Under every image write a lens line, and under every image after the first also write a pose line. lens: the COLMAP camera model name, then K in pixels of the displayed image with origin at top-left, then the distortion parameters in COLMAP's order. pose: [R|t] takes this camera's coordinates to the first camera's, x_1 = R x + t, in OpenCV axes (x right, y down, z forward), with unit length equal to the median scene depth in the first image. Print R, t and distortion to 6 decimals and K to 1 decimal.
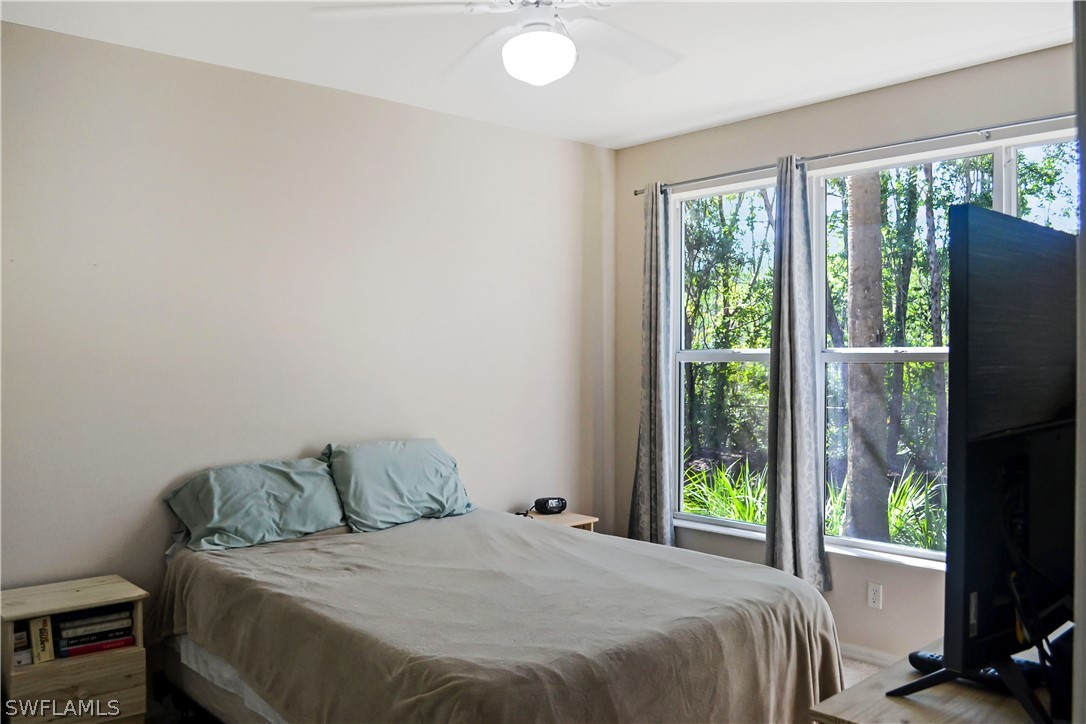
lens RADIAL K [[877.7, 0, 543.0], [0, 877.7, 362.0], [0, 0, 1]] dist [-0.073303, -0.003469]
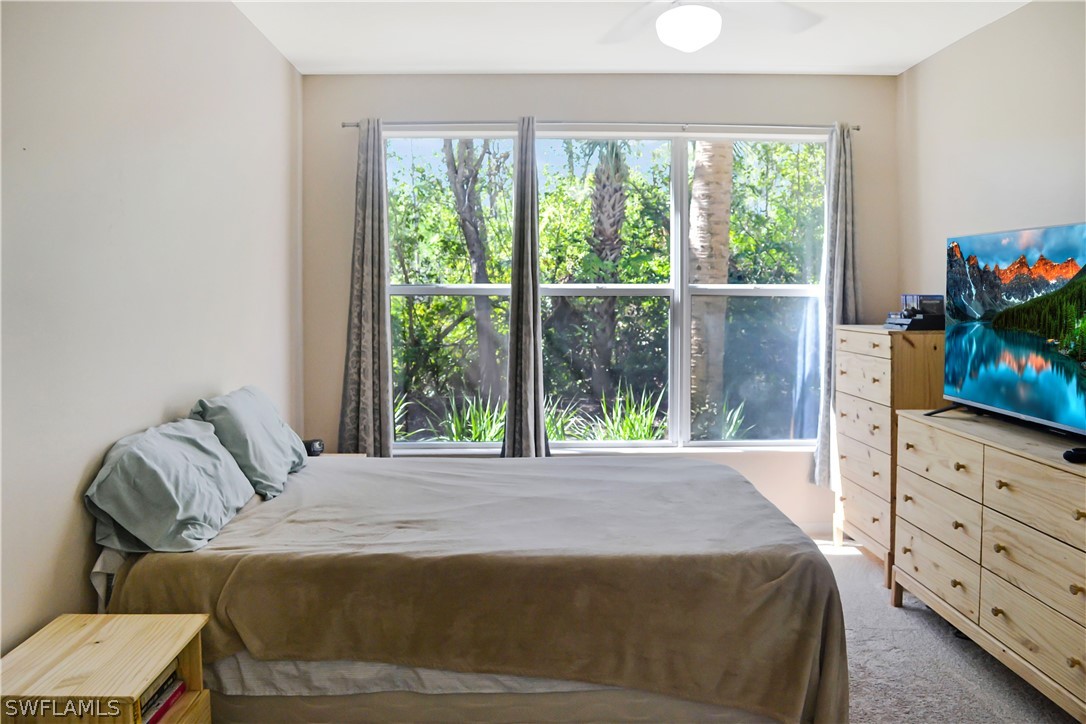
lens RADIAL K [[877.7, 0, 543.0], [0, 877.7, 362.0], [0, 0, 1]] dist [-0.073303, -0.003469]
pose [[0.642306, -0.059813, 0.764111, -0.605648], [0.002758, 0.997124, 0.075734, -0.000586], [-0.766443, -0.046537, 0.640624, 0.232198]]
